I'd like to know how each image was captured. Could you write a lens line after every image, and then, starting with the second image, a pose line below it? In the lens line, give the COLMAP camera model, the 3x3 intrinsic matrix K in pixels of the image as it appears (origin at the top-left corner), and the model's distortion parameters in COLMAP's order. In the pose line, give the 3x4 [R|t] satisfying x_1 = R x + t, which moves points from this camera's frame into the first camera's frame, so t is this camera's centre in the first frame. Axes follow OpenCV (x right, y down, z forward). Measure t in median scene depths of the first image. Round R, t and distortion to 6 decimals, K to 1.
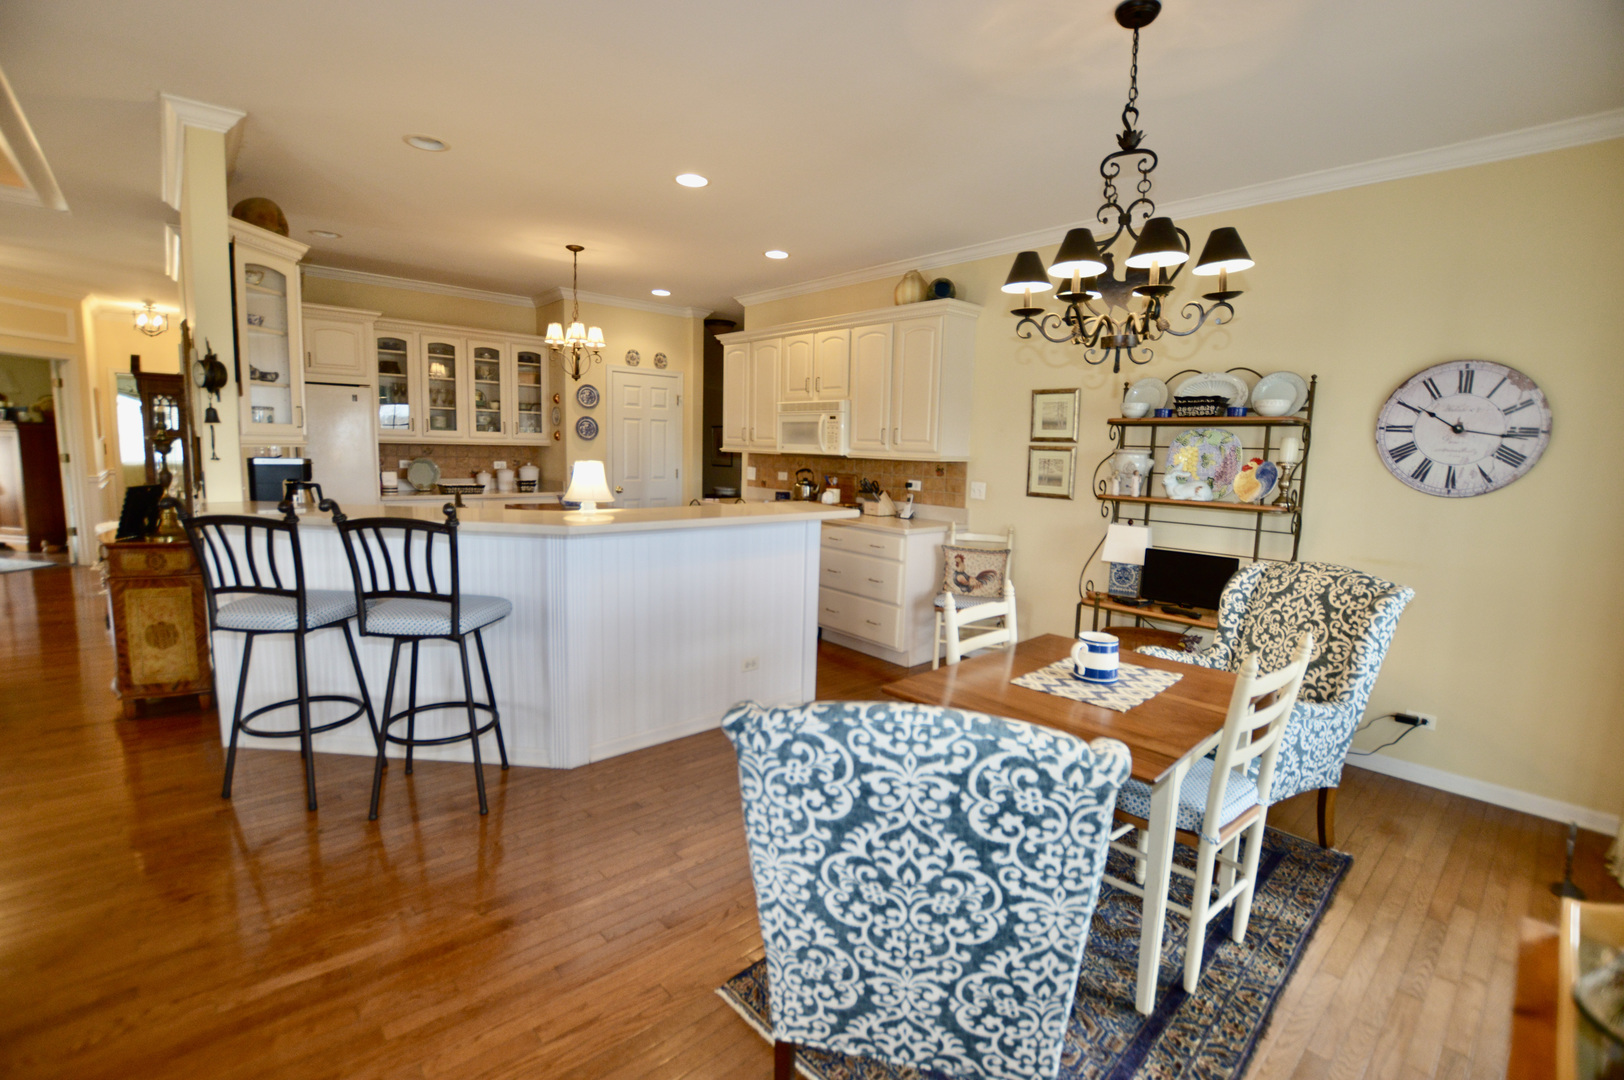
lens RADIAL K [[719.9, 0, 811.9], [0, 719.9, 553.2], [0, 0, 1]] dist [-0.031388, 0.002129]
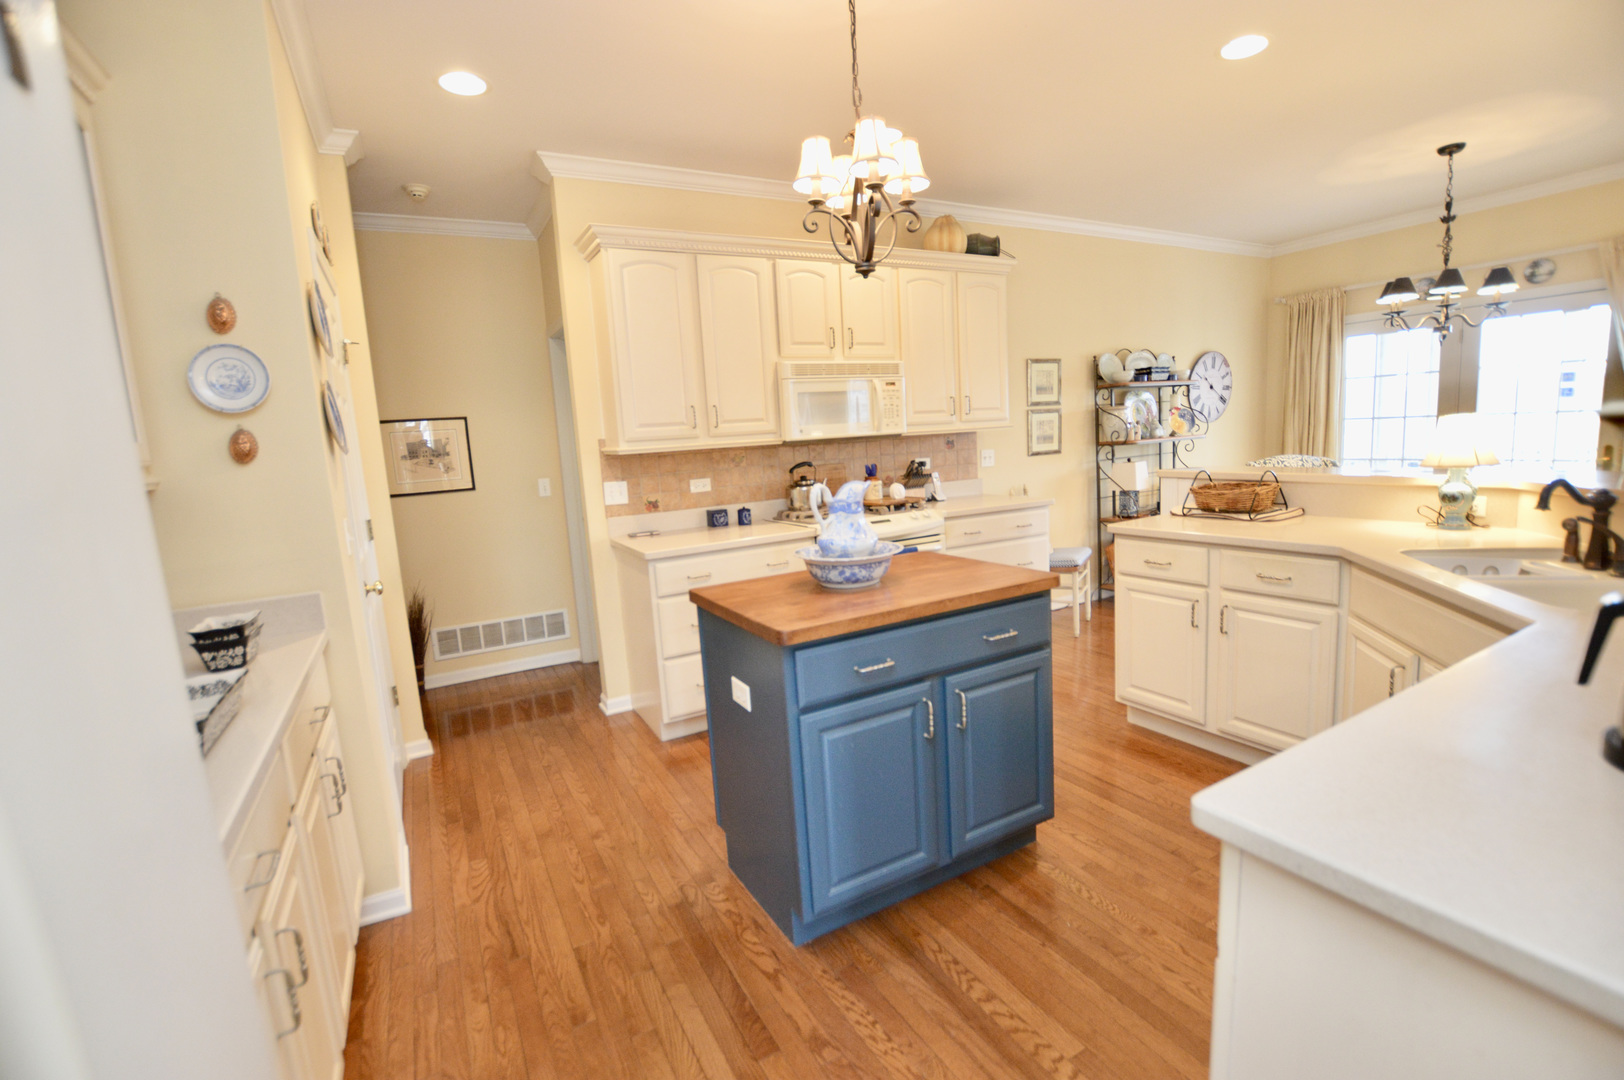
lens RADIAL K [[719.9, 0, 816.1], [0, 719.9, 537.6], [0, 0, 1]] dist [-0.031388, 0.002129]
pose [[0.214134, -0.180121, 0.960054, -0.837116], [0.209522, 0.968445, 0.134963, -0.173510], [-0.954069, 0.172252, 0.245117, 1.054975]]
